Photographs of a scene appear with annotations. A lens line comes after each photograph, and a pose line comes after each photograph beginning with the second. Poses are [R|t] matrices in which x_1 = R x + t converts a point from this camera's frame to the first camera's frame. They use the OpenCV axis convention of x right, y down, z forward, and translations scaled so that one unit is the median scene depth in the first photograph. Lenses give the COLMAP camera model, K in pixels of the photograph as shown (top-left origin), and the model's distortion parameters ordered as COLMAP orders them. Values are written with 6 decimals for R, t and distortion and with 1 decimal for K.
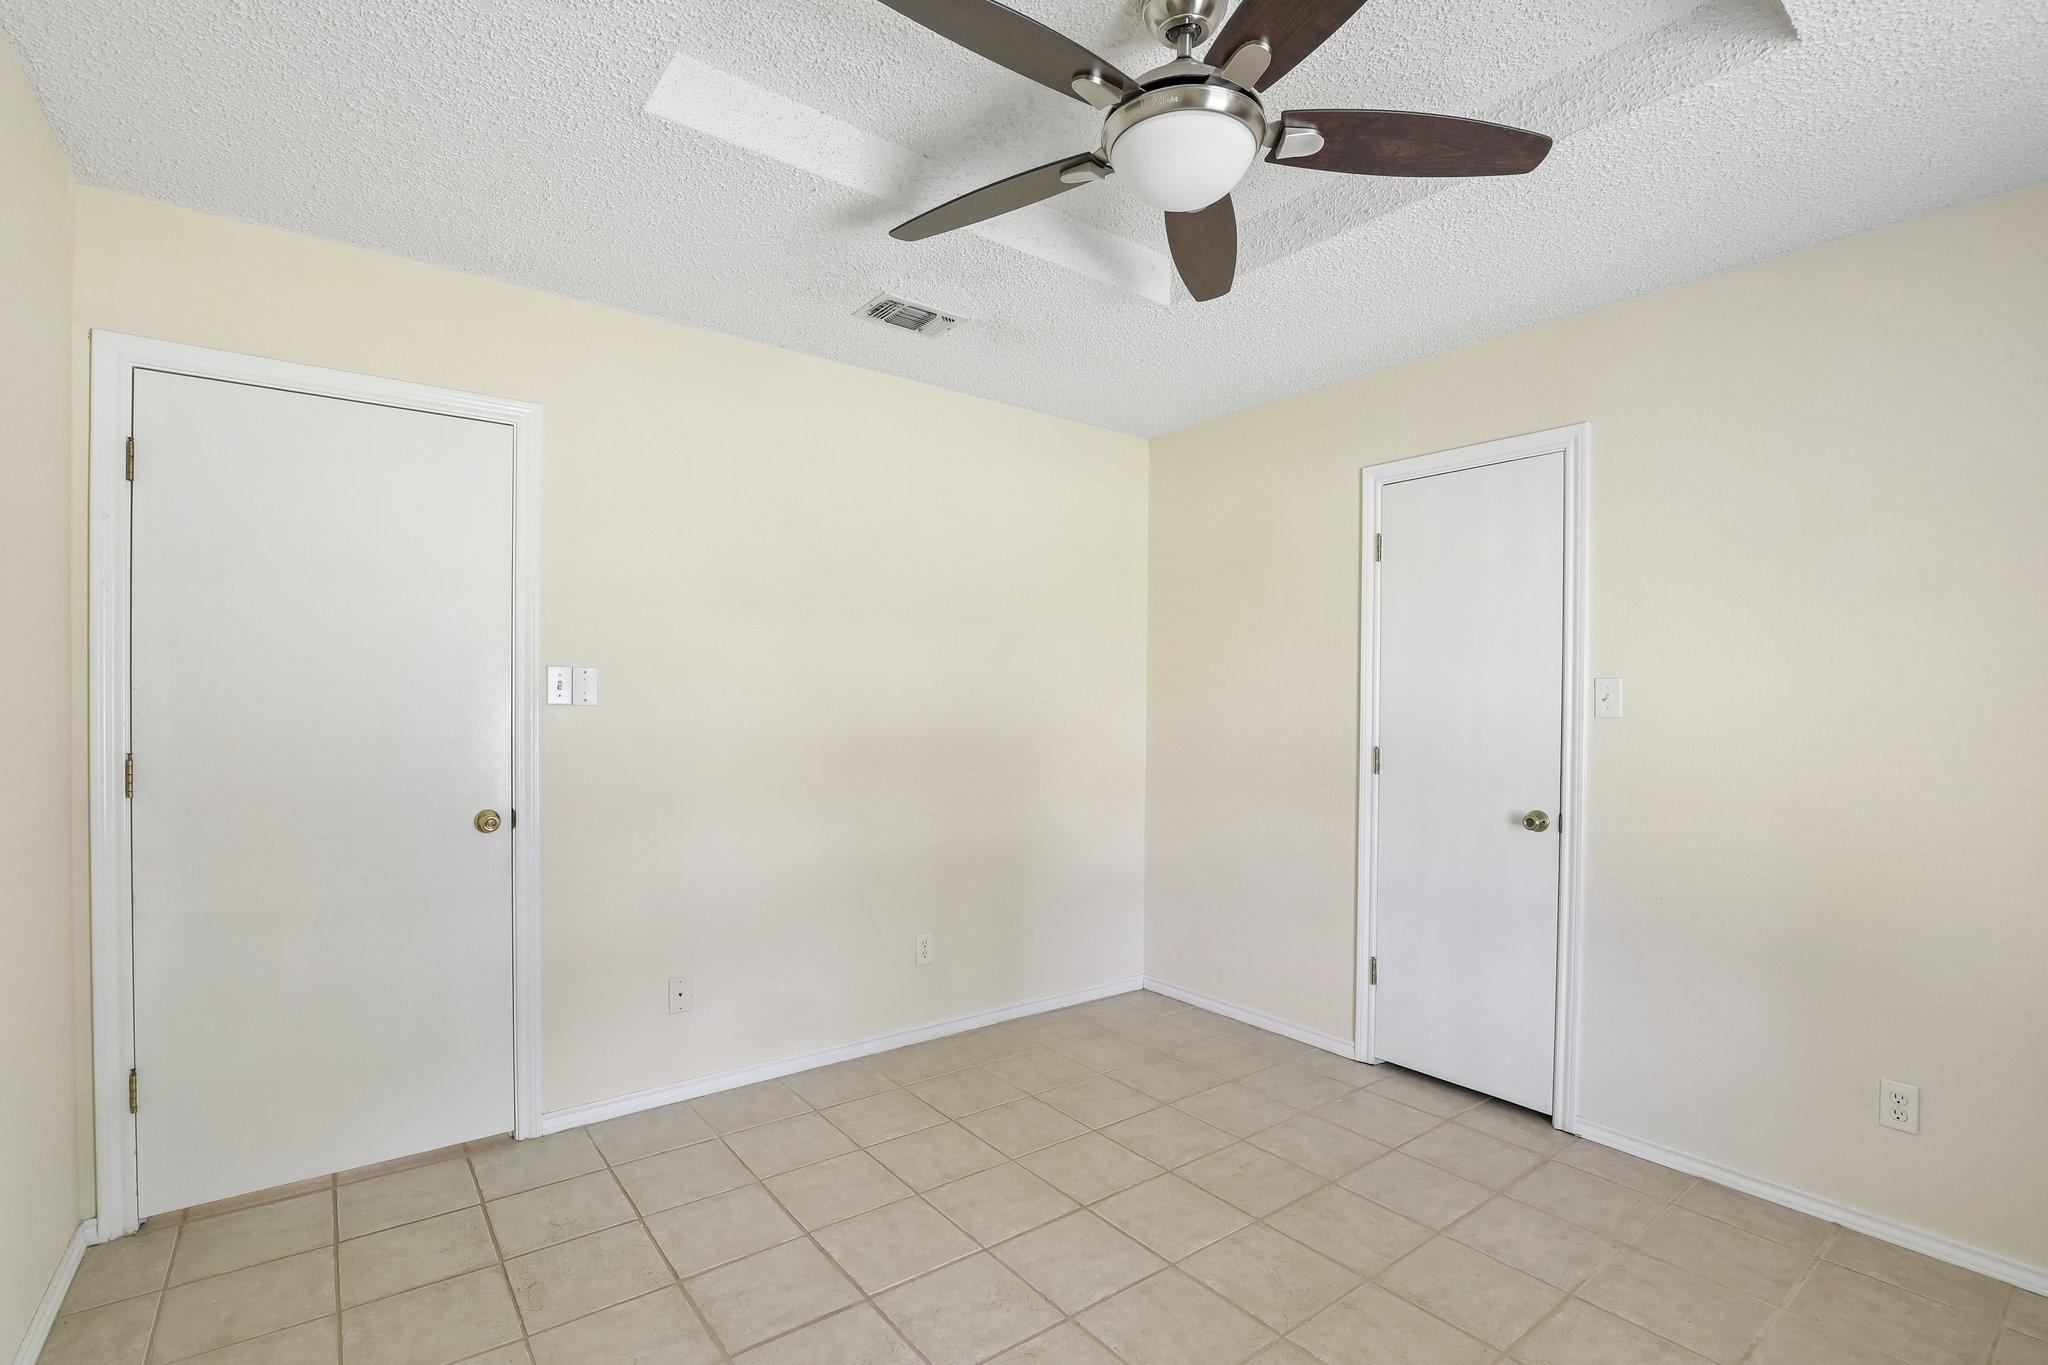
lens RADIAL K [[942.6, 0, 1022.1], [0, 942.6, 692.6], [0, 0, 1]] dist [-0.031922, 0.007355]
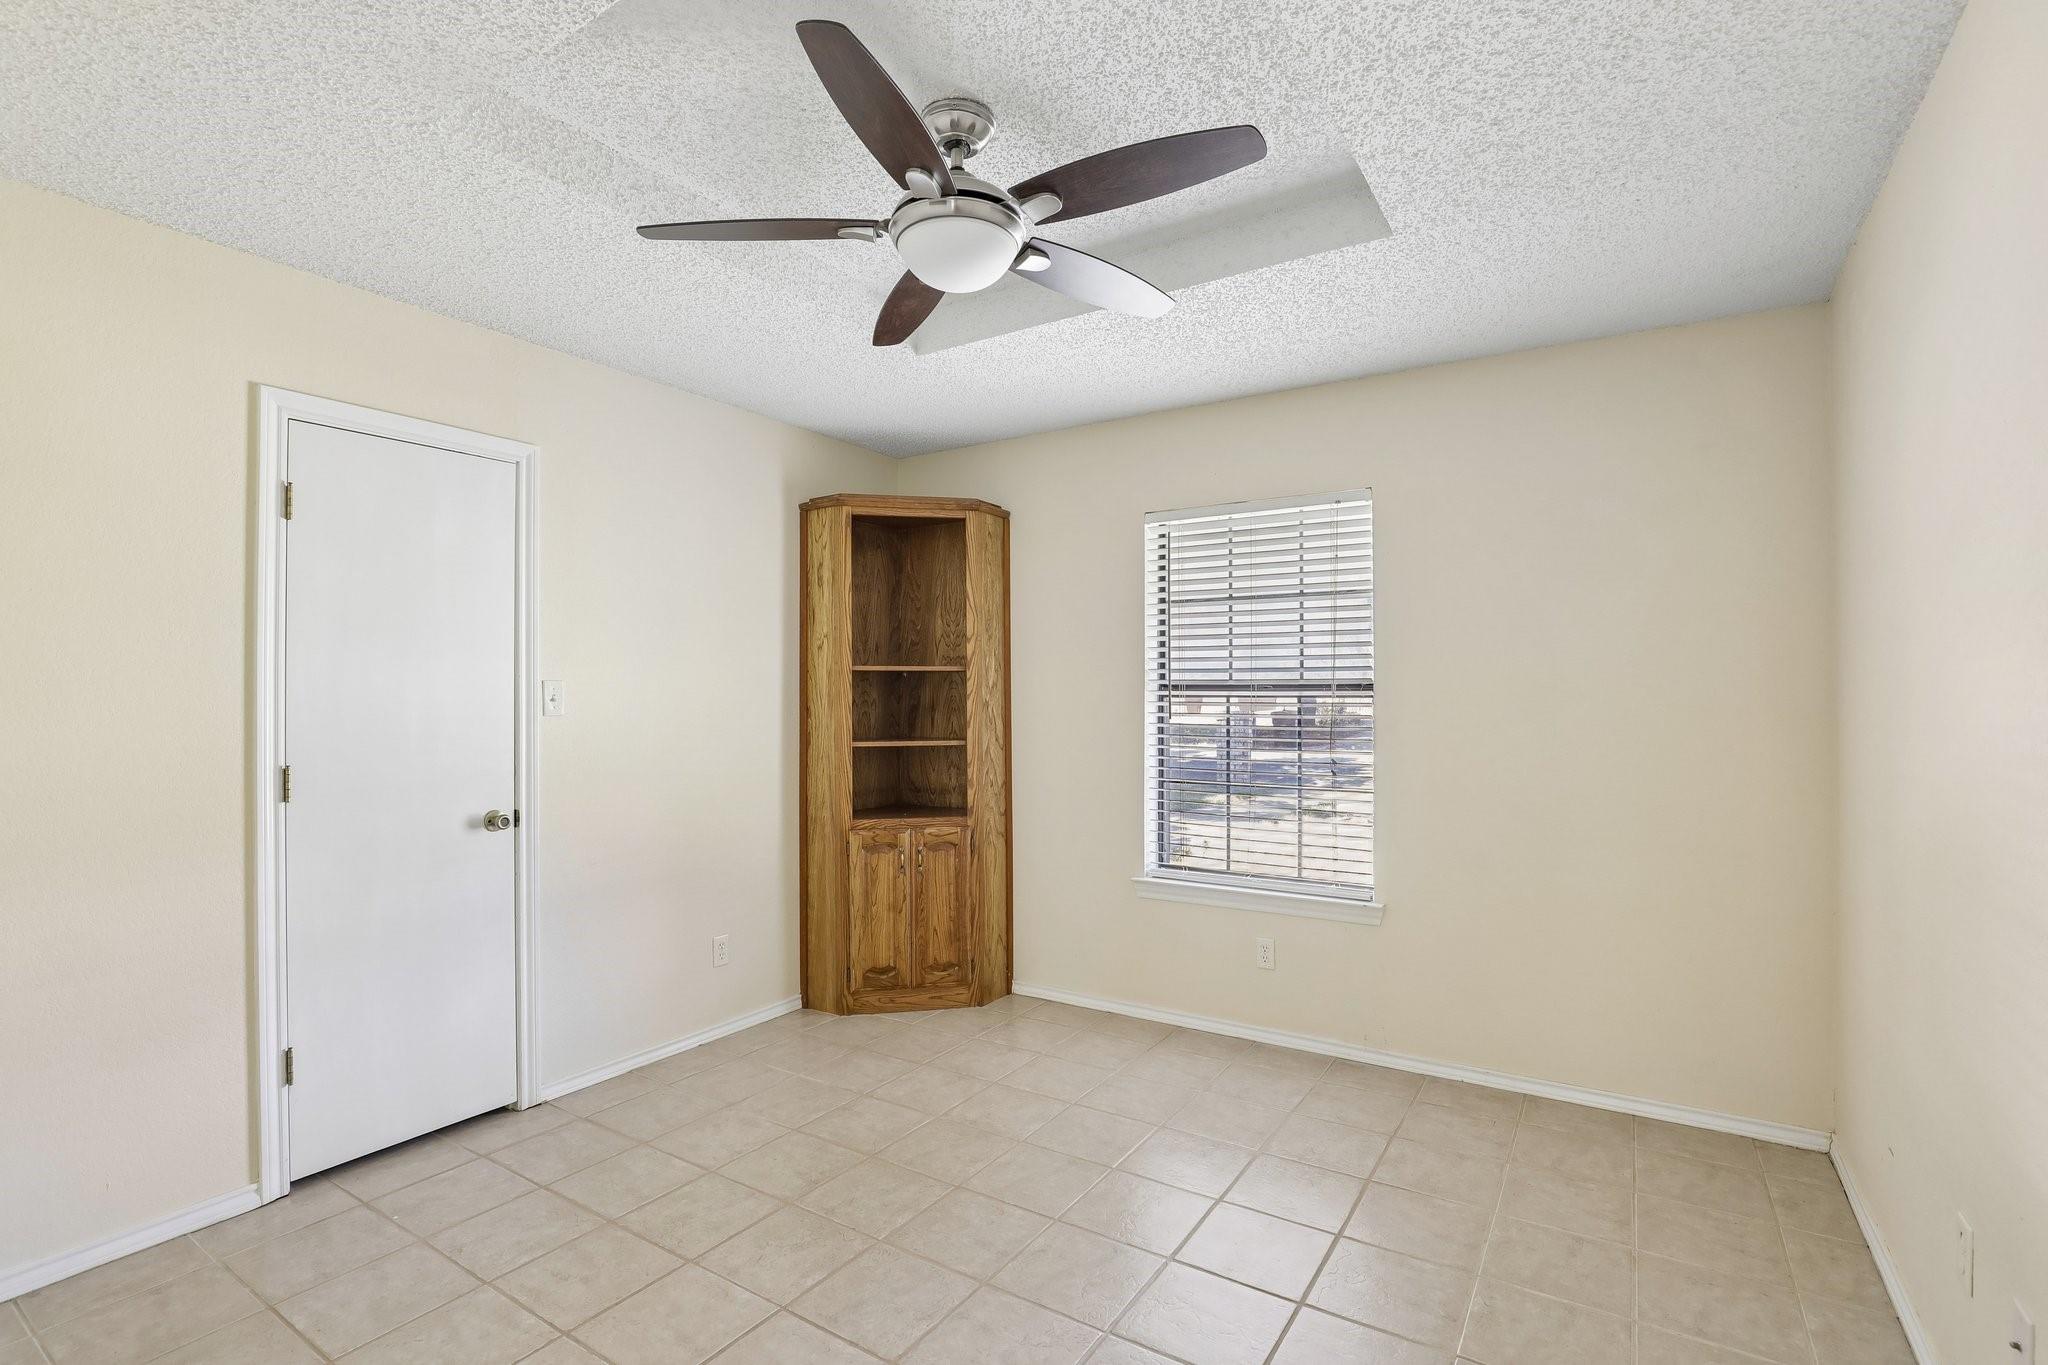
lens RADIAL K [[942.6, 0, 1023.4], [0, 942.6, 682.3], [0, 0, 1]] dist [-0.031922, 0.007355]
pose [[-0.320211, 0.007928, 0.947313, -0.615912], [0.001565, 0.999968, -0.007840, -0.003372], [-0.947345, -0.001028, -0.320213, 0.822653]]
